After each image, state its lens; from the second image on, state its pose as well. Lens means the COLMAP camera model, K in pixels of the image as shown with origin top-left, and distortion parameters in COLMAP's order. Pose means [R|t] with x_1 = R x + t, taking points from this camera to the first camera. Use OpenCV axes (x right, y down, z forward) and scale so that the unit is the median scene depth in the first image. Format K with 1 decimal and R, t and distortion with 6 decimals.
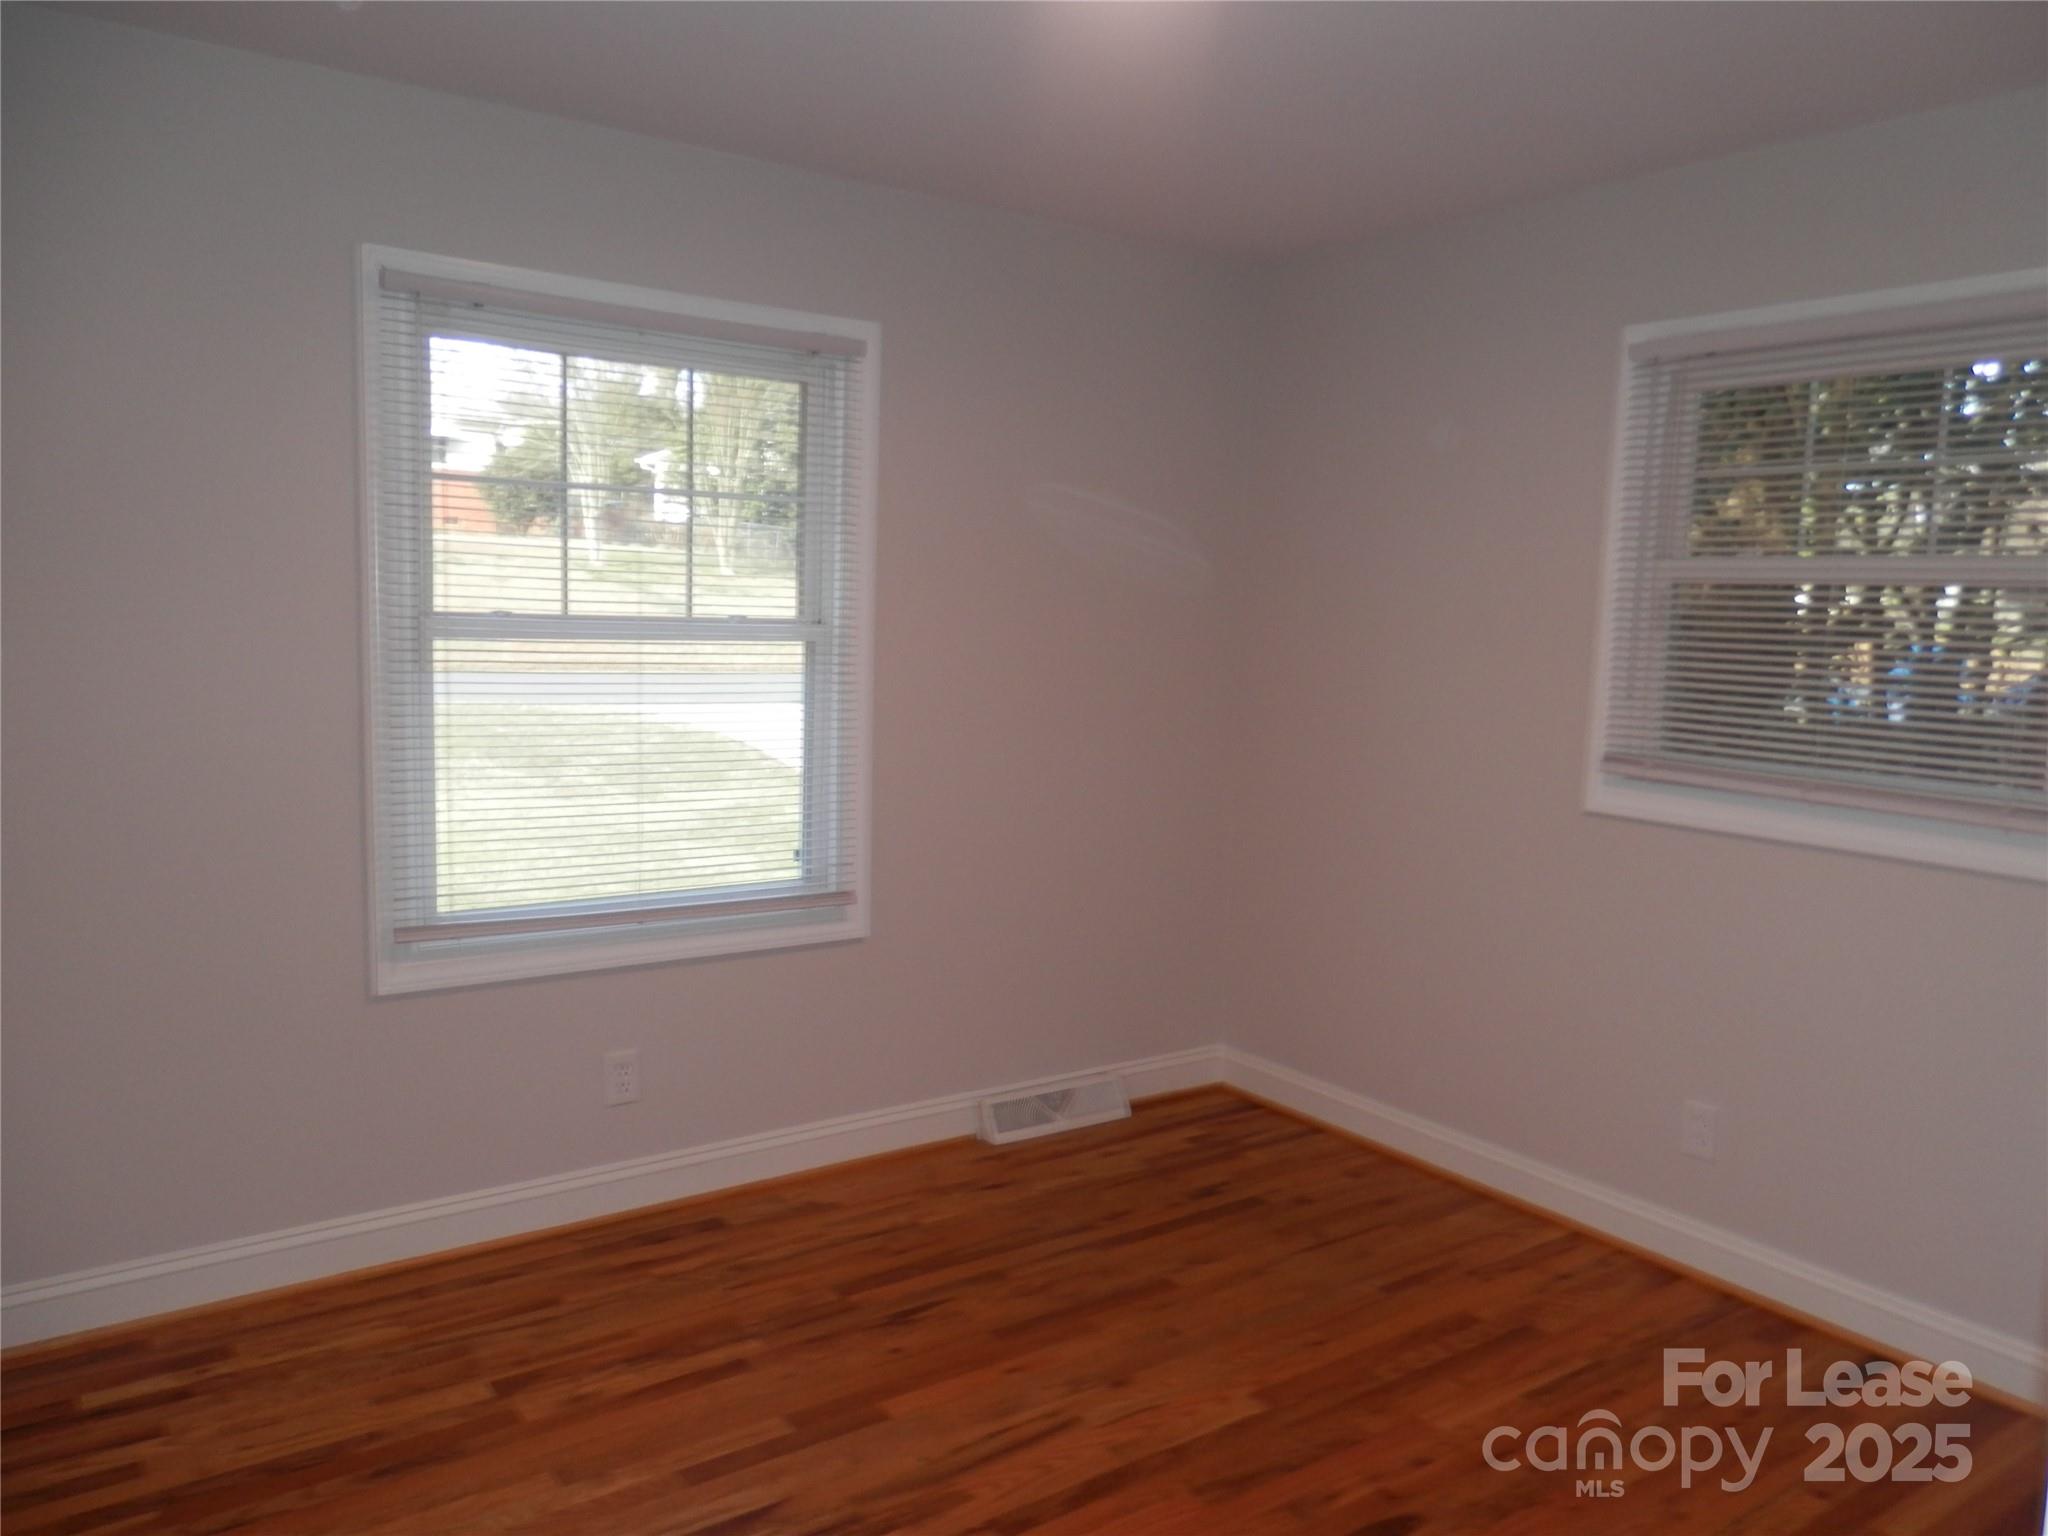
lens RADIAL K [[1531.0, 0, 1037.9], [0, 1531.0, 762.0], [0, 0, 1]] dist [0.002474, 0.001903]
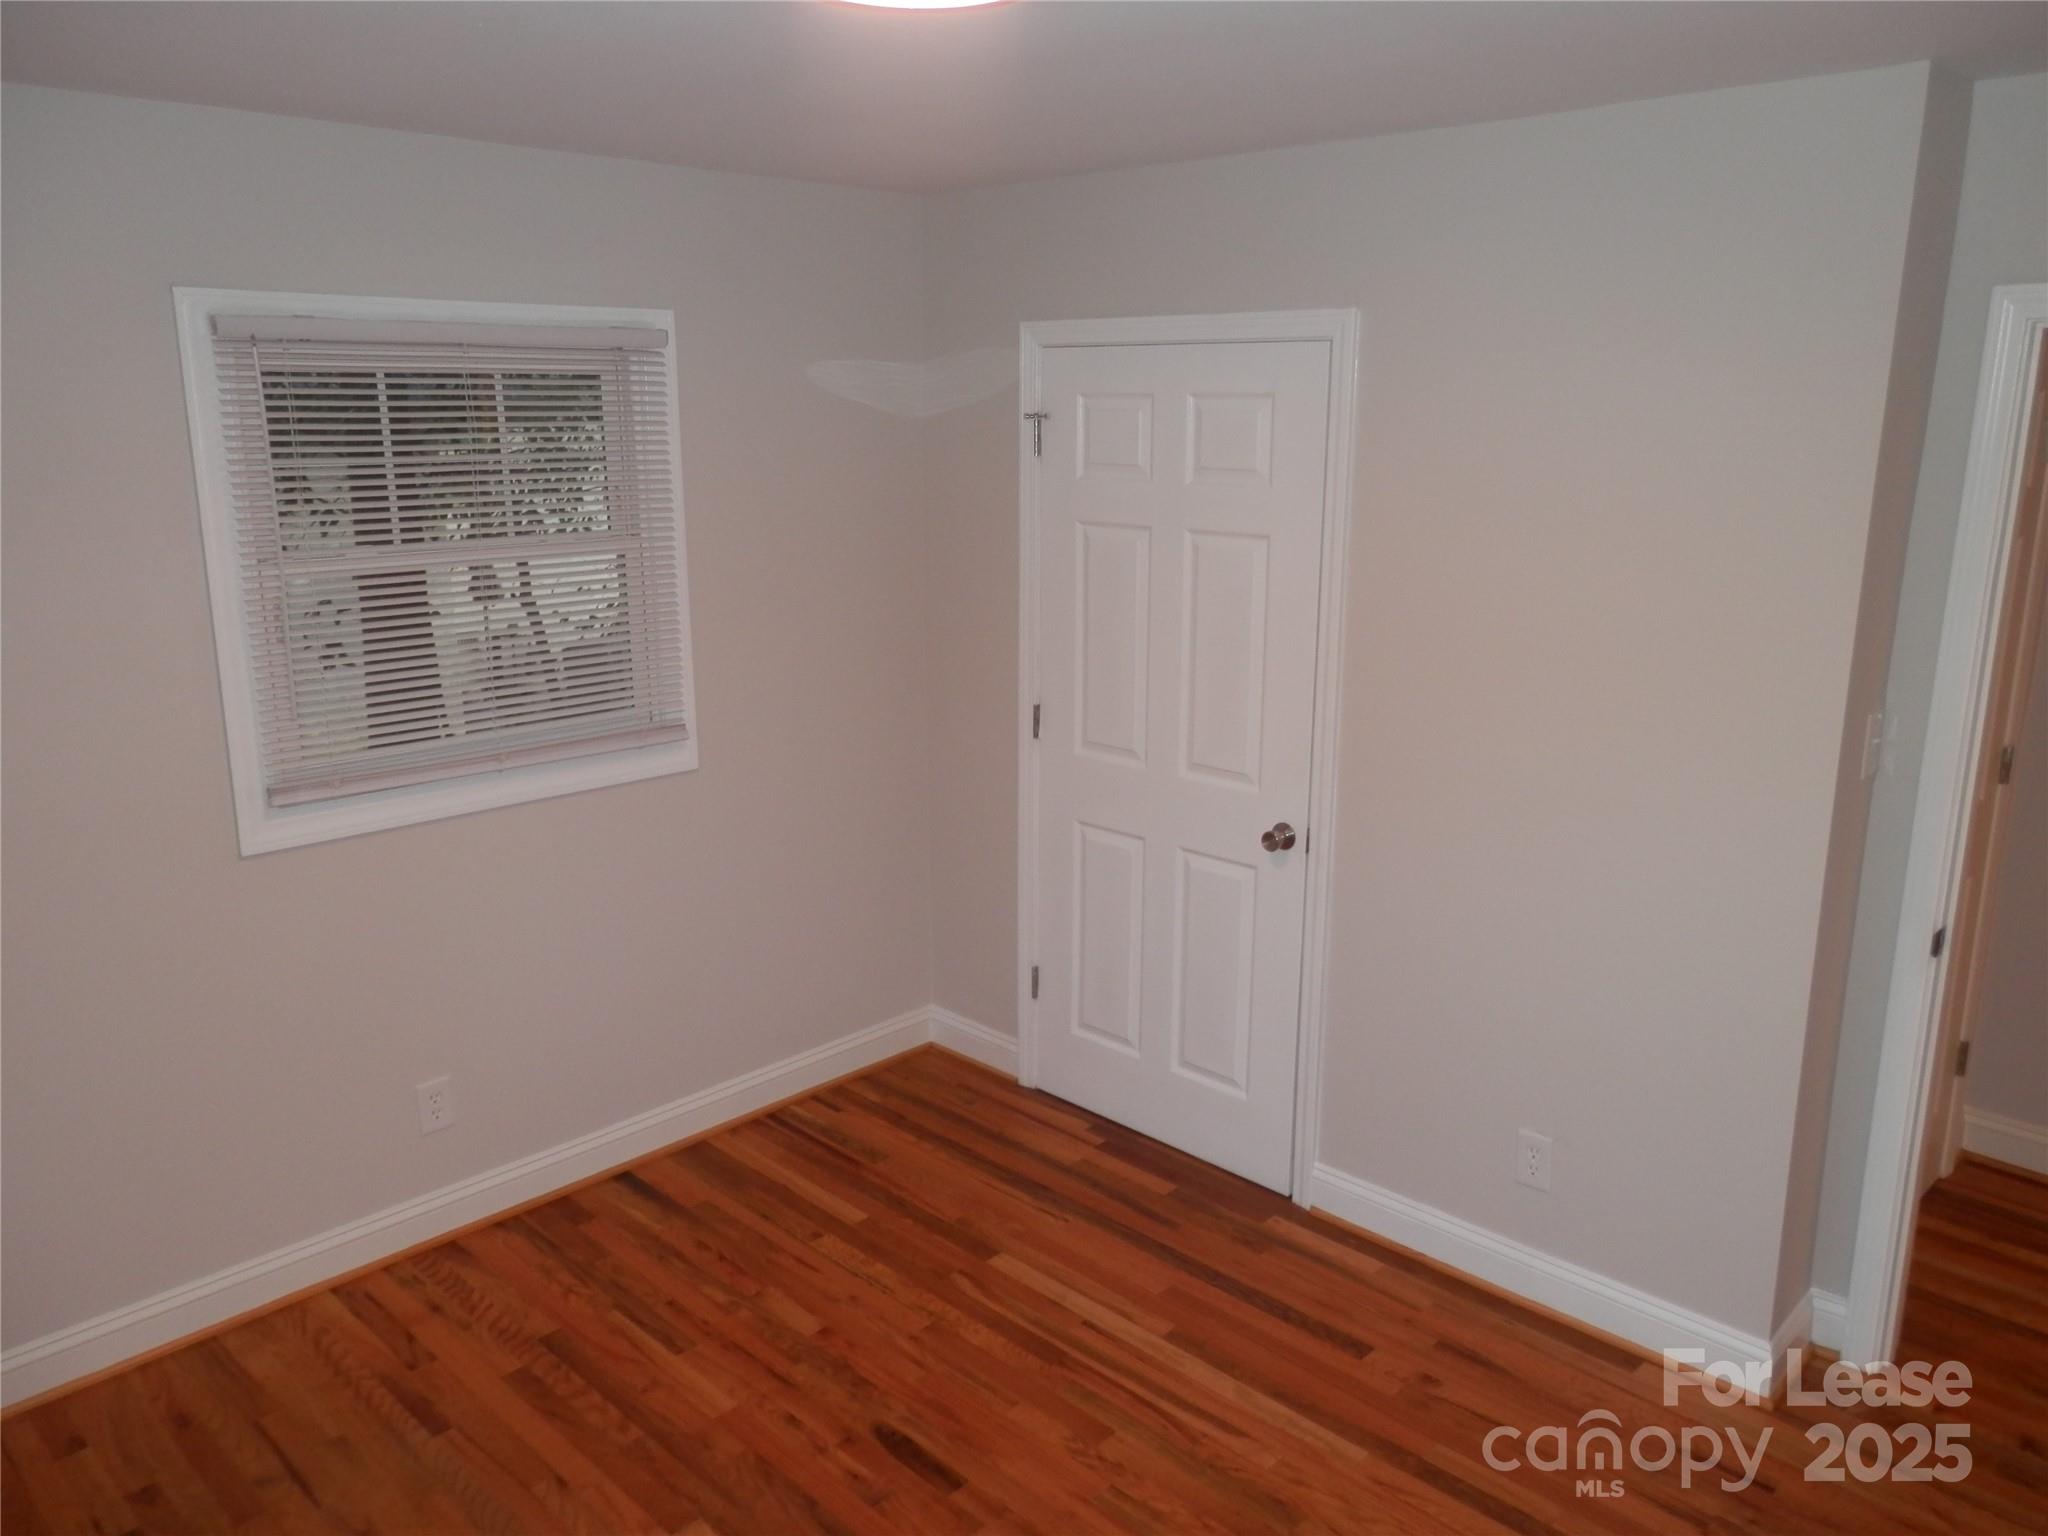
lens RADIAL K [[1531.0, 0, 1037.9], [0, 1531.0, 762.0], [0, 0, 1]] dist [0.002474, 0.001903]
pose [[-0.172254, -0.261894, 0.949600, -0.569876], [0.102220, 0.954053, 0.281664, -0.235947], [-0.979734, 0.145586, -0.137569, 0.727273]]
